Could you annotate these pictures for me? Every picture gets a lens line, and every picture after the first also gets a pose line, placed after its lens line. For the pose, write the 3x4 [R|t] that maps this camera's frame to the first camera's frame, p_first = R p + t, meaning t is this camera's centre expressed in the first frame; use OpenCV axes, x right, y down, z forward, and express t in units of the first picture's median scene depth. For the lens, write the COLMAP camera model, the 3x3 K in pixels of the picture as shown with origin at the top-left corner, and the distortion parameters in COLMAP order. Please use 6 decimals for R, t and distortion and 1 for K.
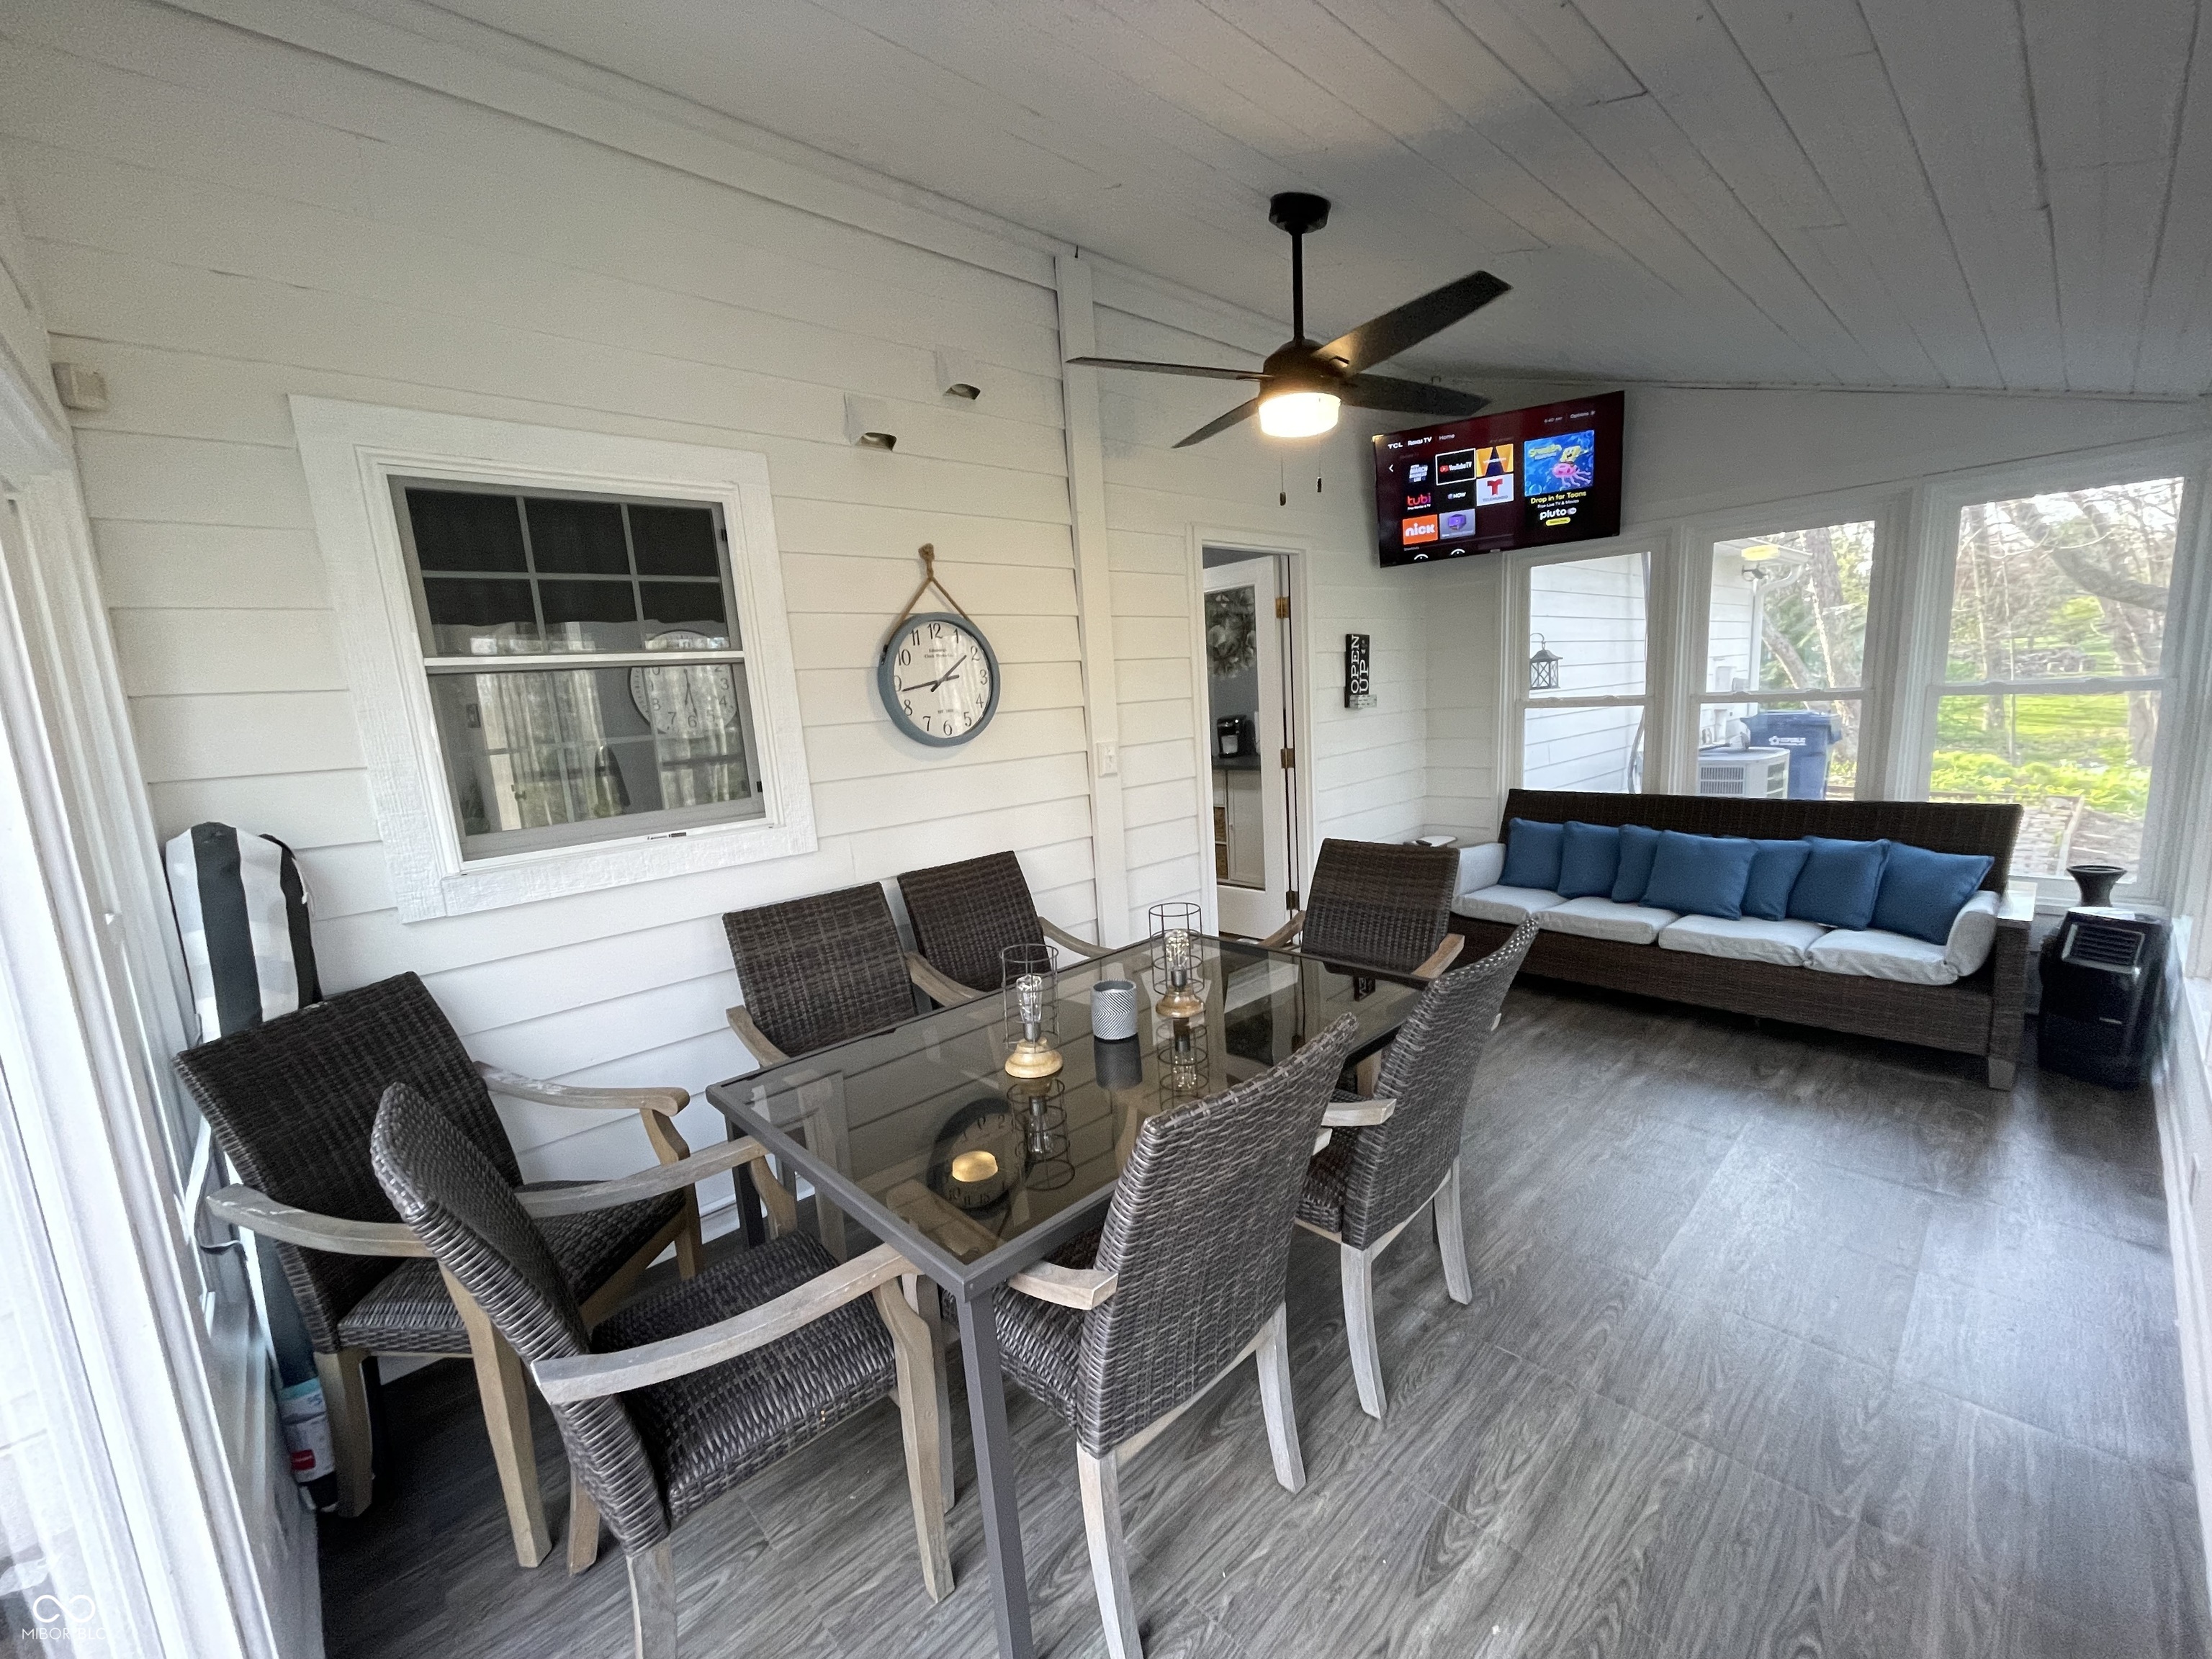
lens RADIAL K [[886.2, 0, 1094.7], [0, 886.2, 839.7], [0, 0, 1]] dist [-0.023732, 0.008102]
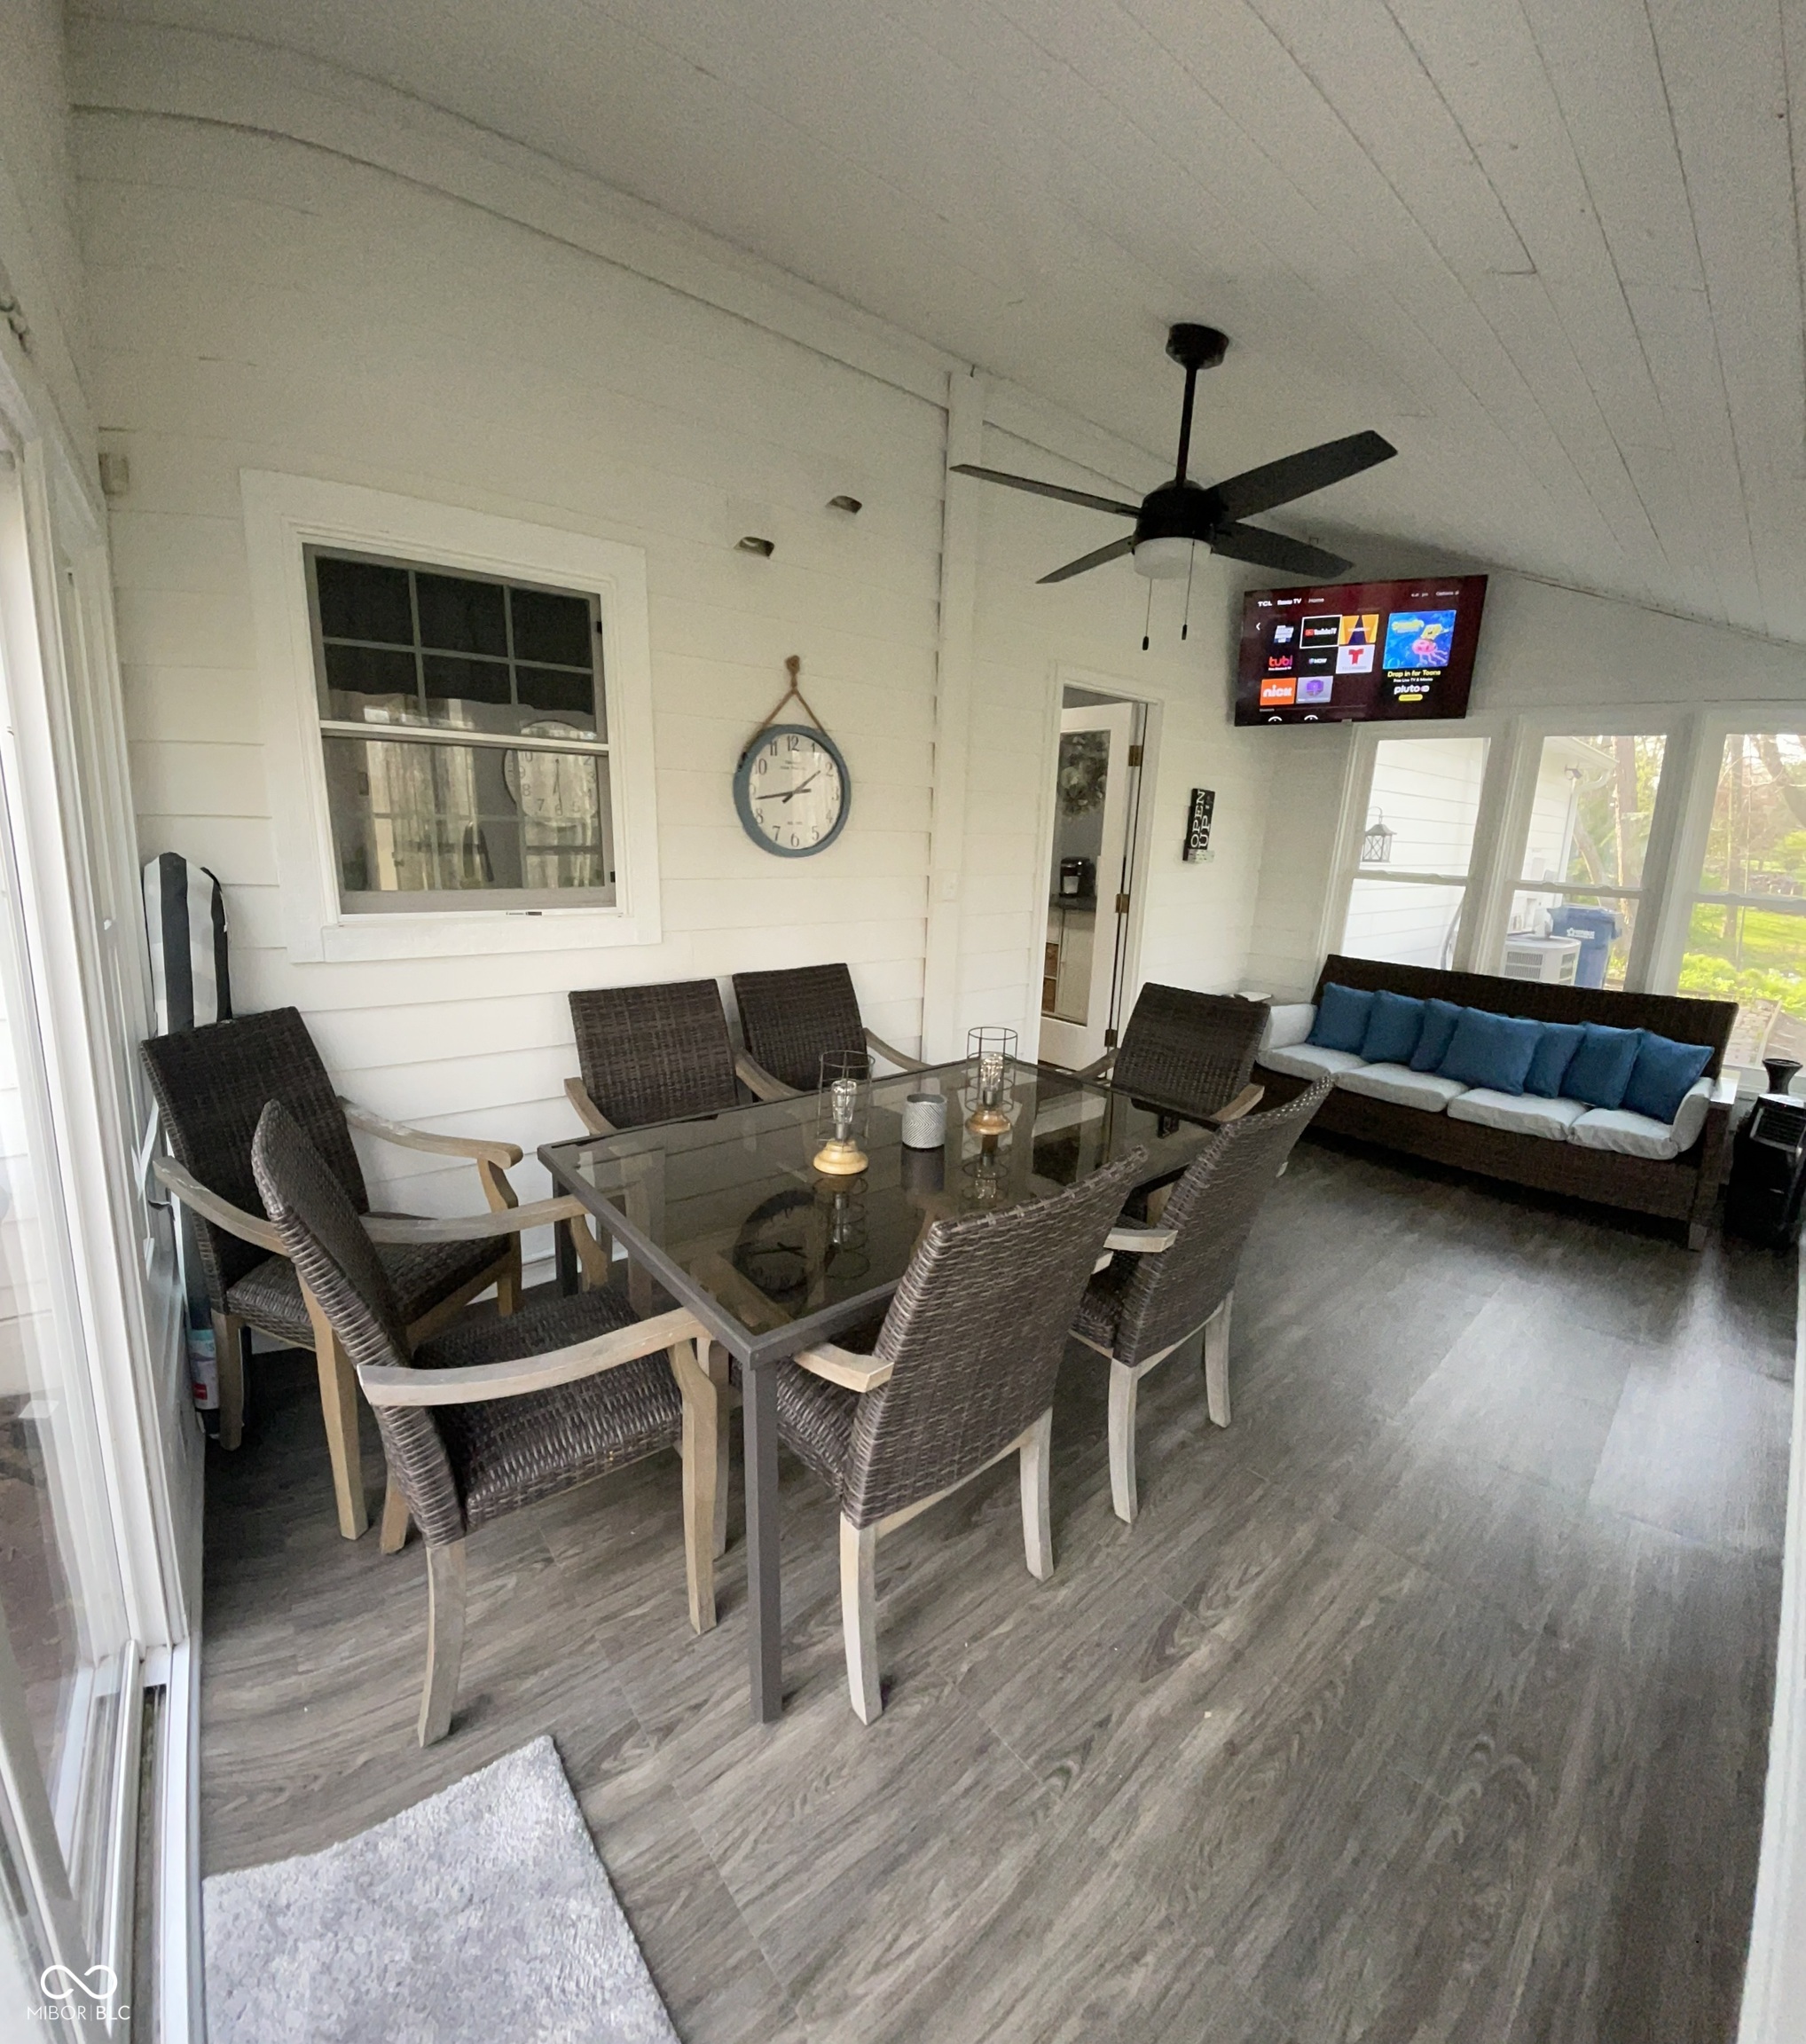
lens RADIAL K [[880.7, 0, 842.6], [0, 880.7, 957.3], [0, 0, 1]] dist [0.021939, 0.000008]
pose [[0.988680, 0.117527, -0.093266, 0.000573], [-0.117808, 0.993033, 0.002500, 0.012147], [0.092910, 0.008516, 0.995638, -0.102565]]
